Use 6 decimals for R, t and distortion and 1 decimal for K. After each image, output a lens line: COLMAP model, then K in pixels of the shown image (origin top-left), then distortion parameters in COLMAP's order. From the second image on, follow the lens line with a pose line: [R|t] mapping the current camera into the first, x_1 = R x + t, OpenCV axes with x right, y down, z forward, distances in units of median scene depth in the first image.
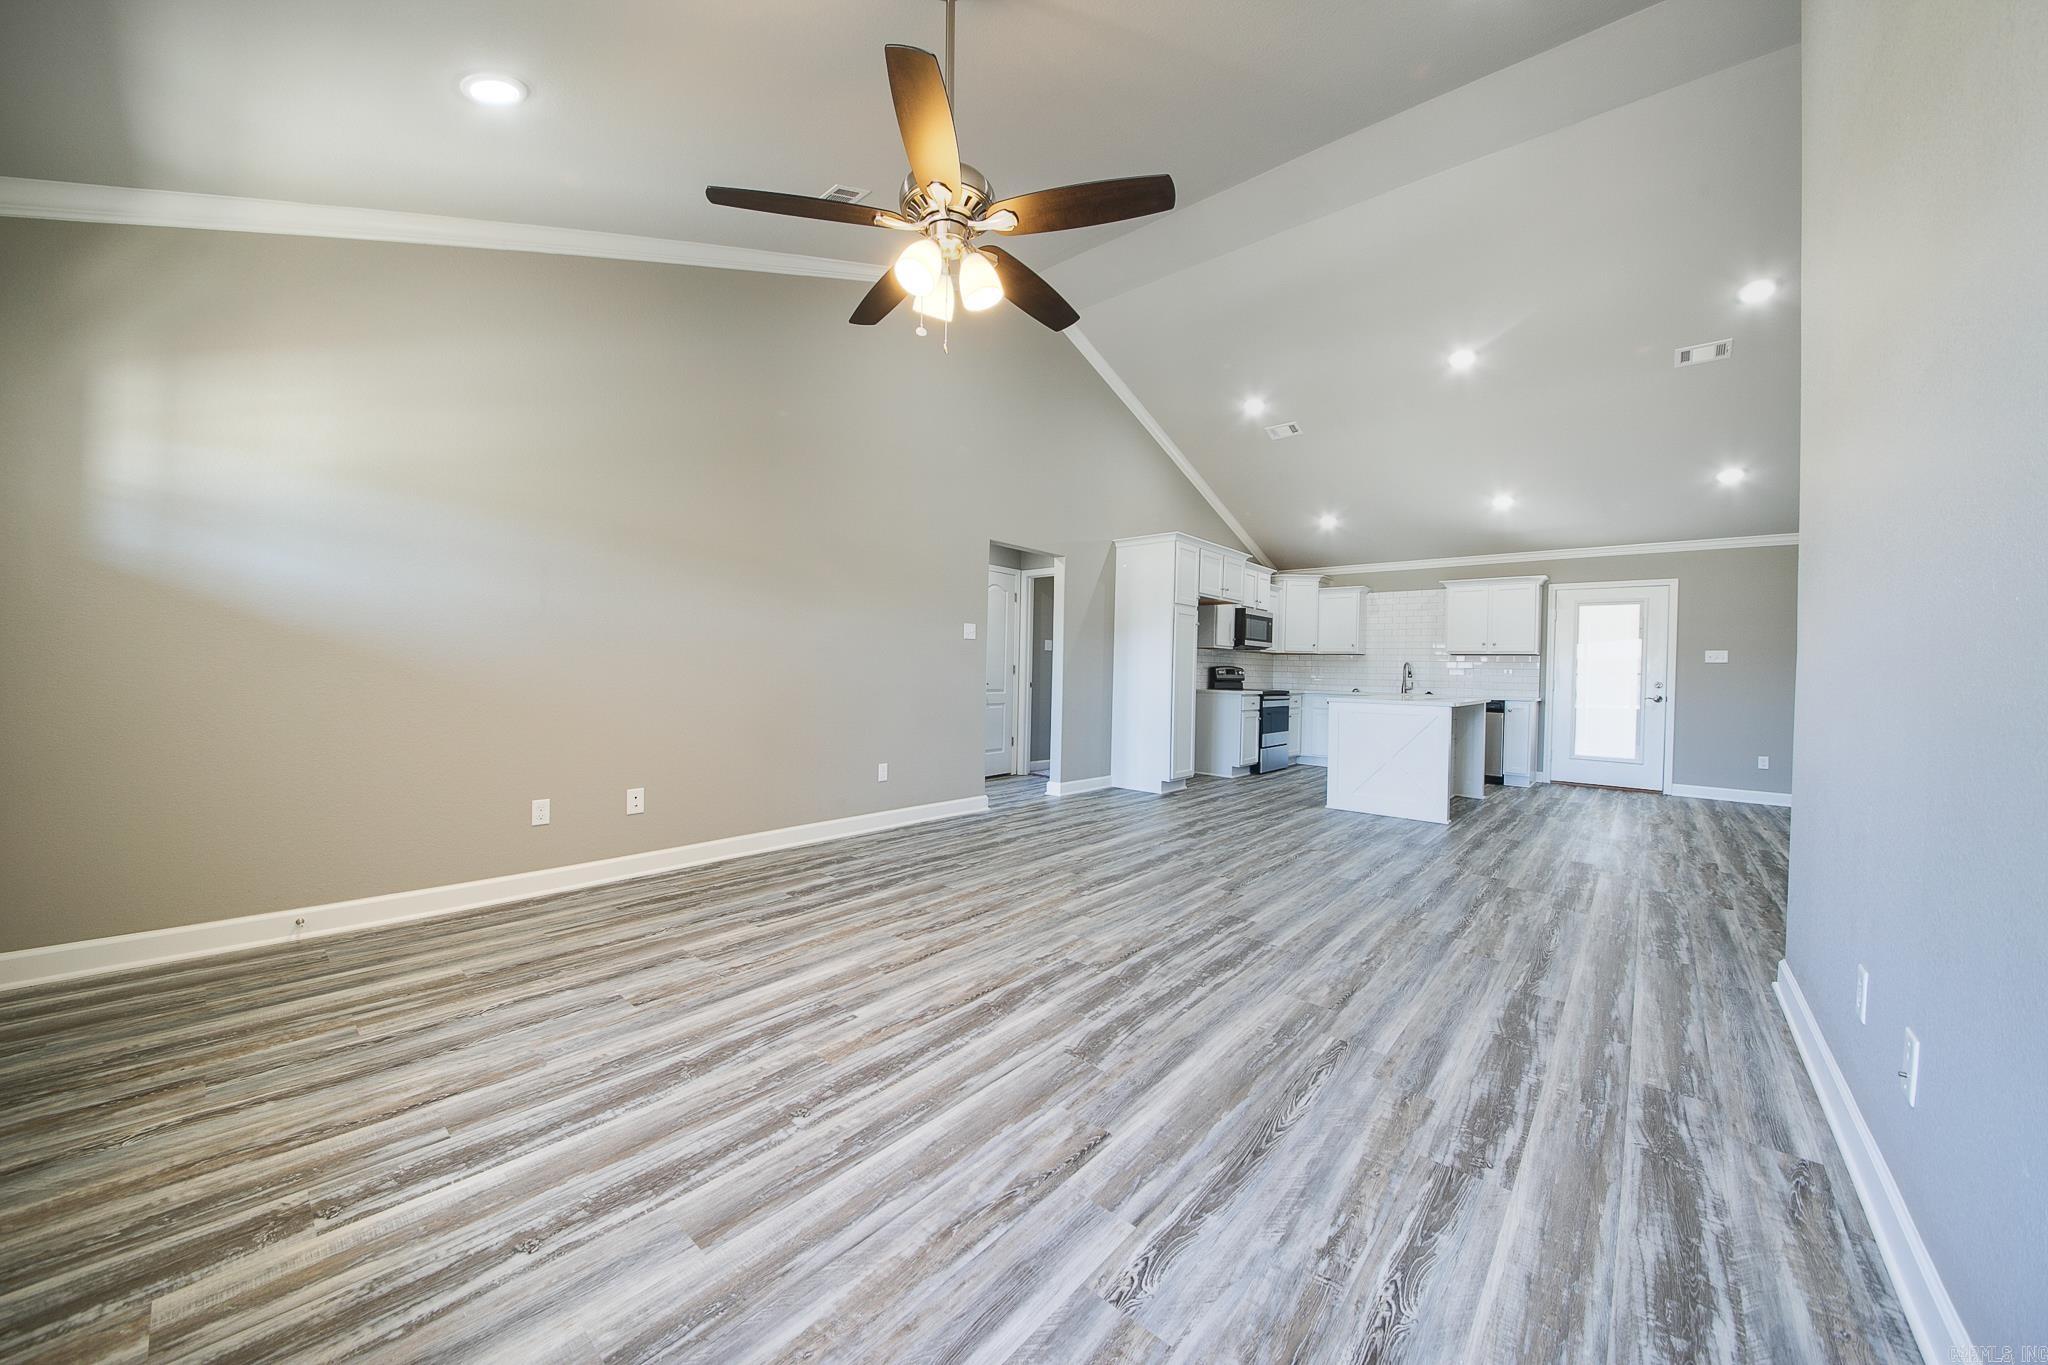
lens RADIAL K [[724.3, 0, 1025.4], [0, 724.3, 674.5], [0, 0, 1]] dist [0.029661, -0.025498]
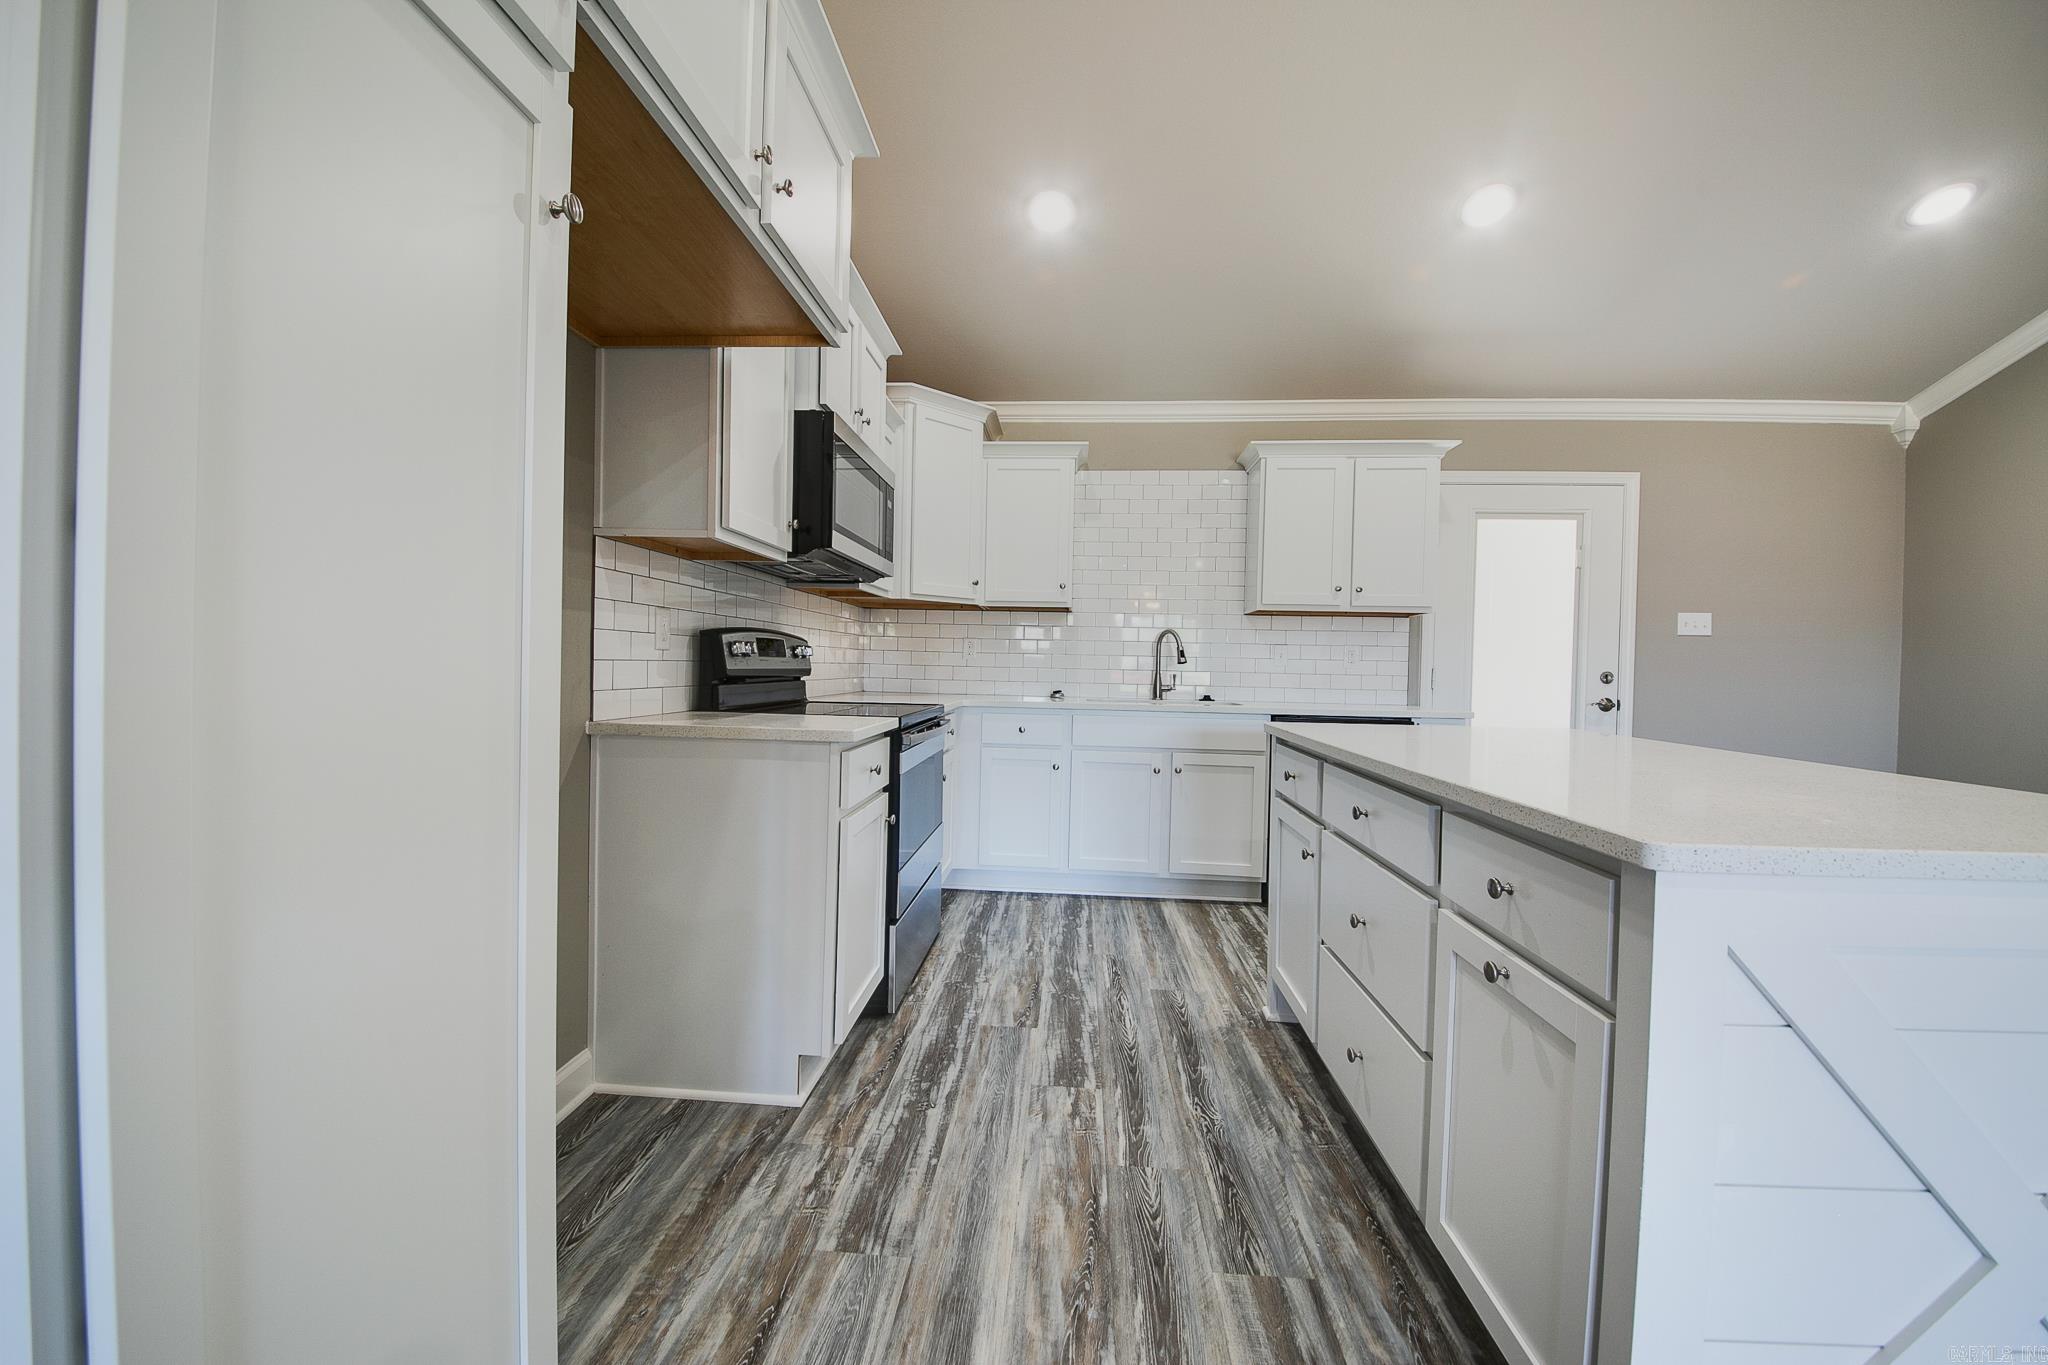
lens RADIAL K [[765.3, 0, 1013.1], [0, 765.3, 678.6], [0, 0, 1]] dist [-0.009135, -0.000278]
pose [[0.810408, -0.015314, 0.585665, 0.194711], [0.000409, 0.999673, 0.025575, 0.000957], [-0.585865, -0.020487, 0.810149, 0.748544]]
